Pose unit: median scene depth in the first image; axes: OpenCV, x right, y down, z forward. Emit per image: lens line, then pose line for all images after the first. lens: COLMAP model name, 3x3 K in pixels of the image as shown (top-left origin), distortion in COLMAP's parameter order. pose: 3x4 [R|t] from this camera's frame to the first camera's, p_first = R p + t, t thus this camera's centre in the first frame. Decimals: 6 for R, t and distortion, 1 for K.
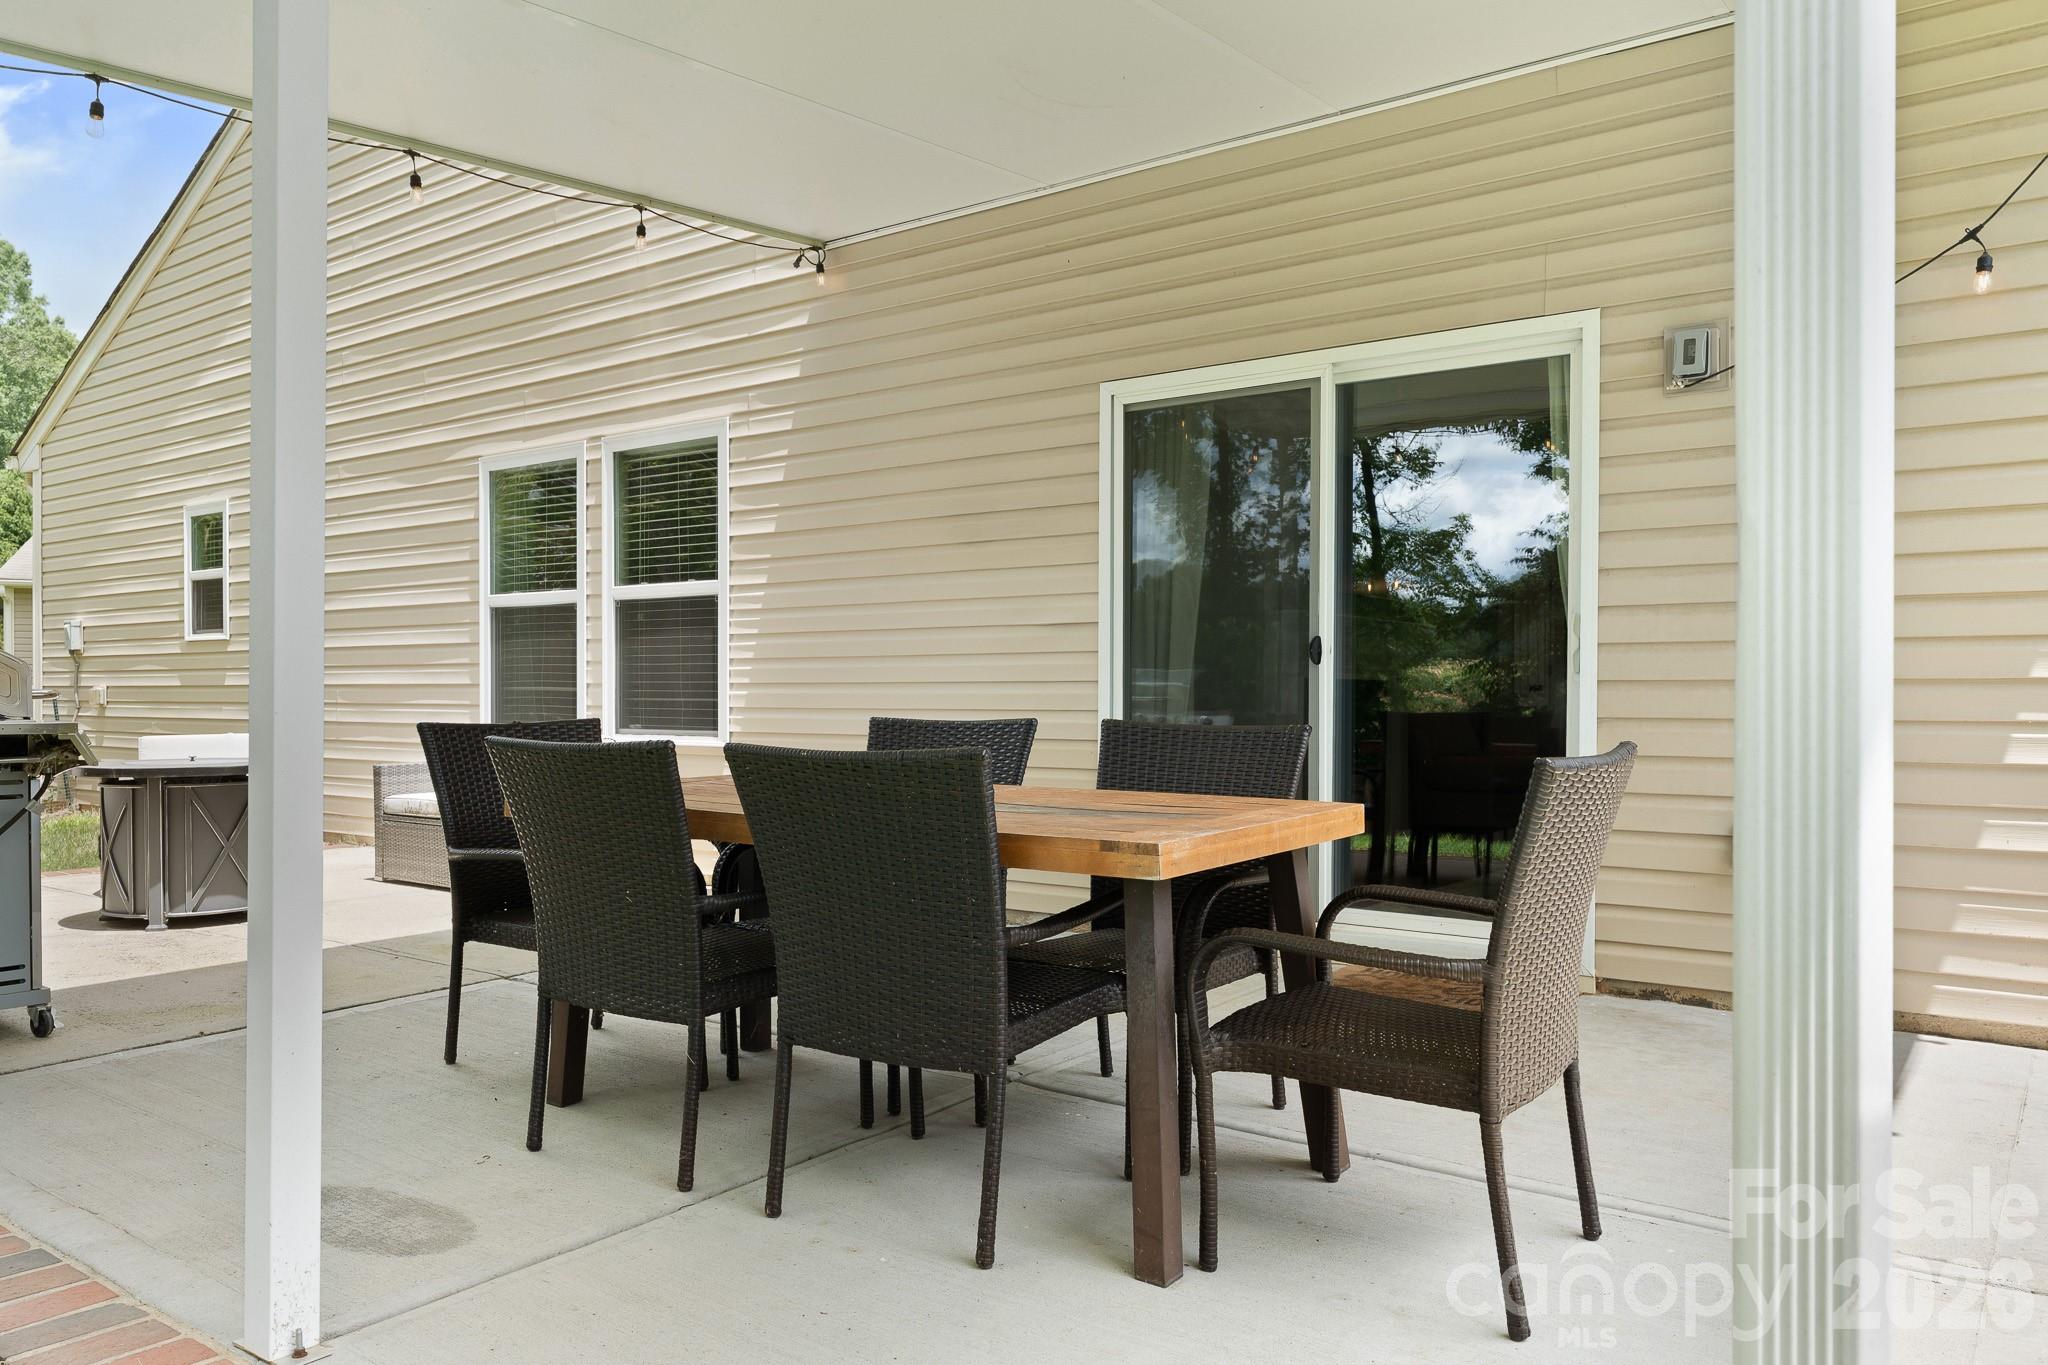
lens RADIAL K [[1455.2, 0, 1018.3], [0, 1455.2, 708.8], [0, 0, 1]] dist [-0.001047, -0.000093]
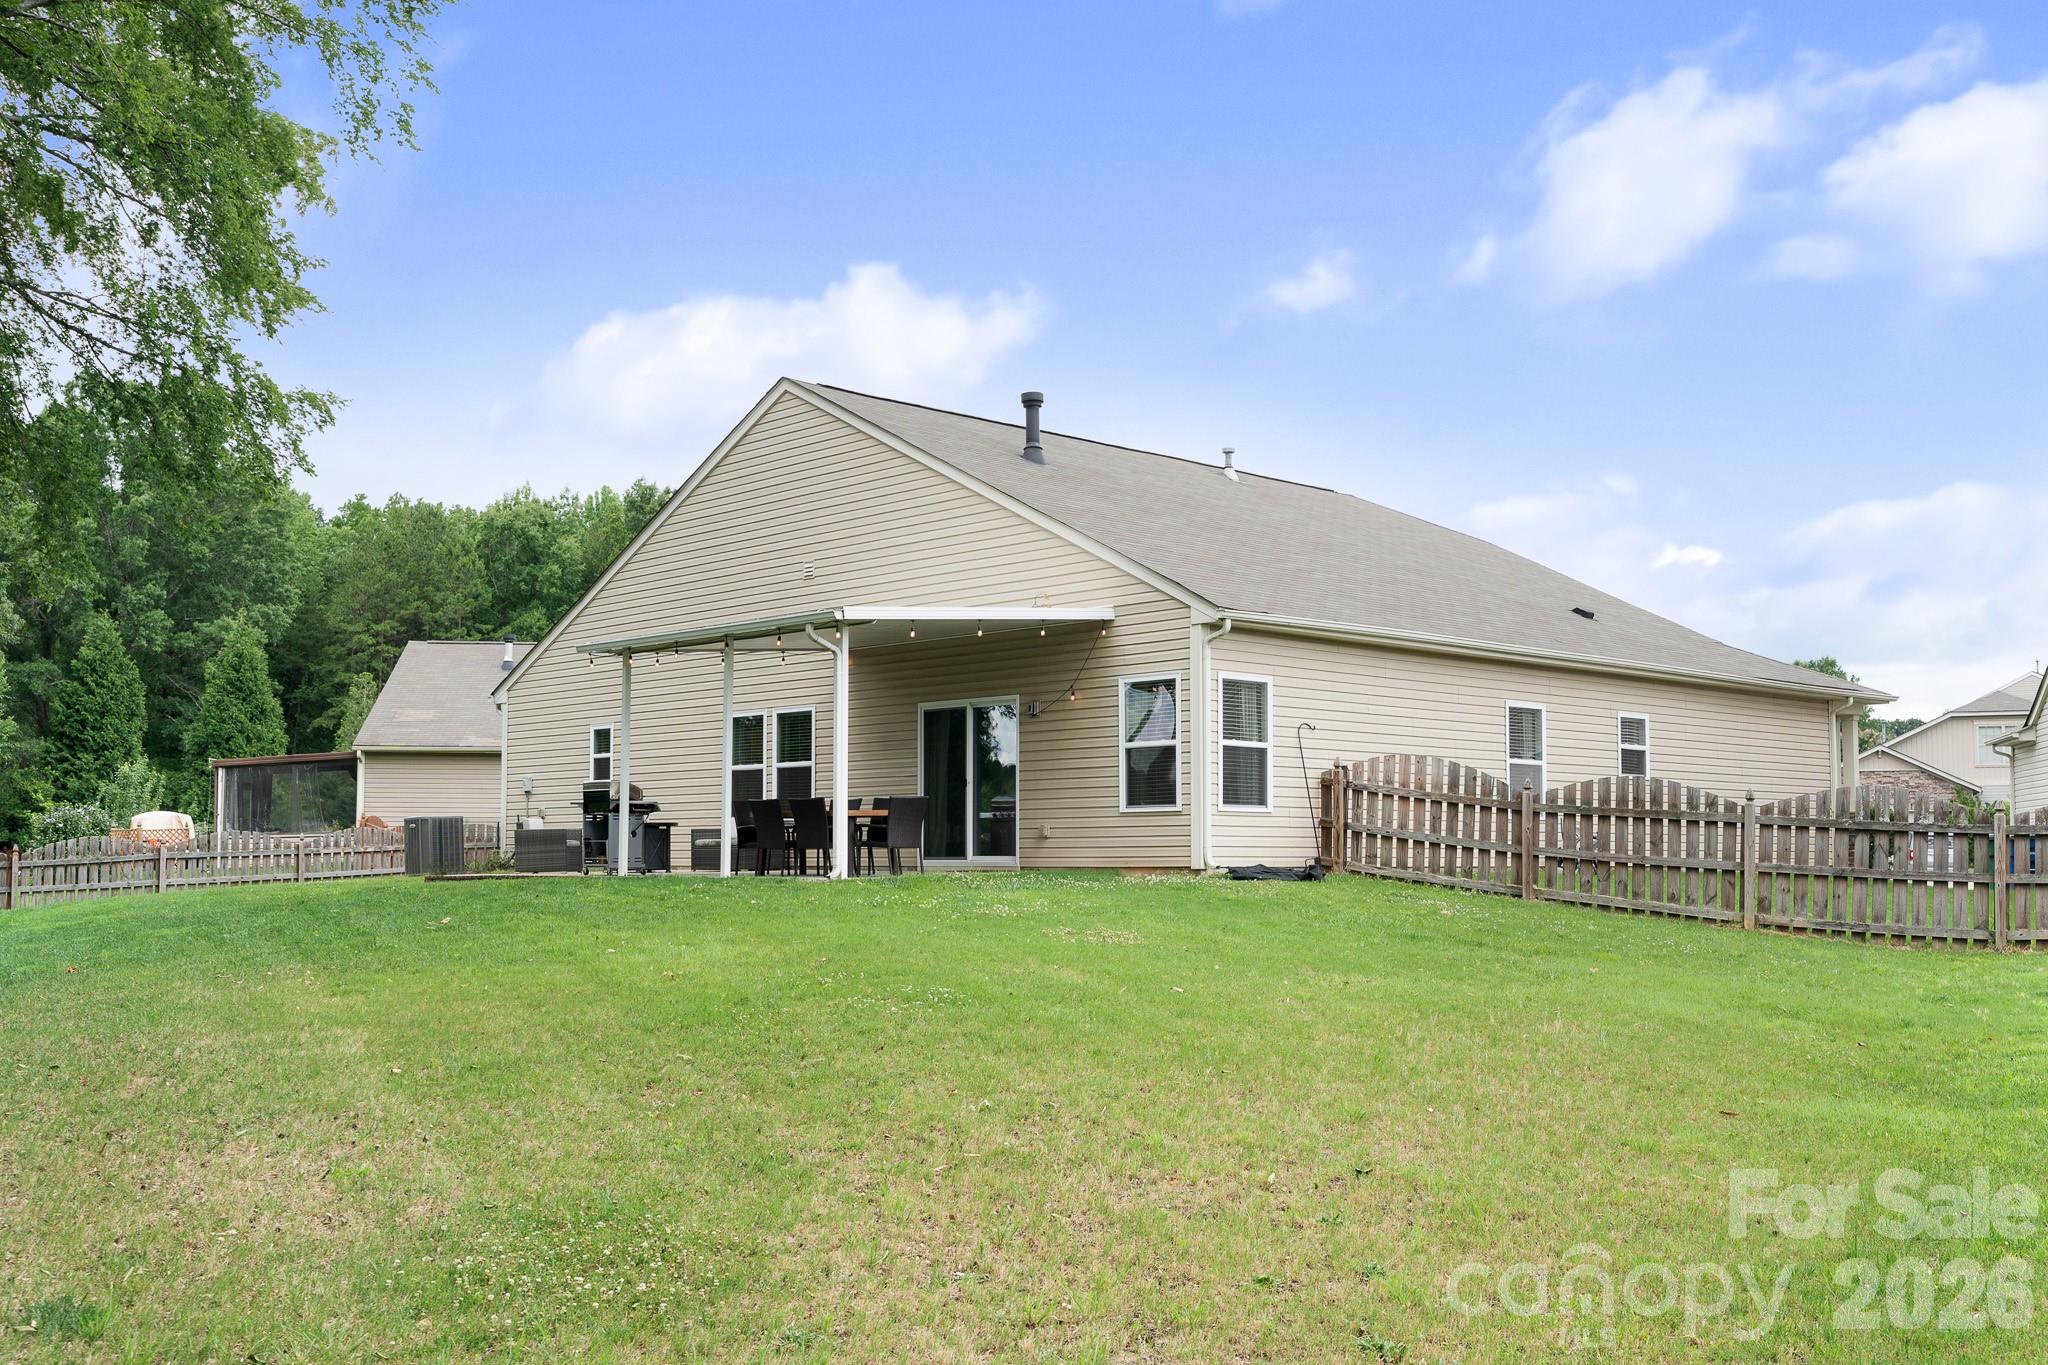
lens RADIAL K [[2049.1, 0, 1024.0], [0, 2049.1, 682.5], [0, 0, 1]] dist [-0.156332, -0.002035]
pose [[0.987566, -0.019233, -0.156026, 0.755120], [0.003913, 0.995188, -0.097907, 0.138179], [0.157158, 0.096079, 0.982889, -2.618577]]
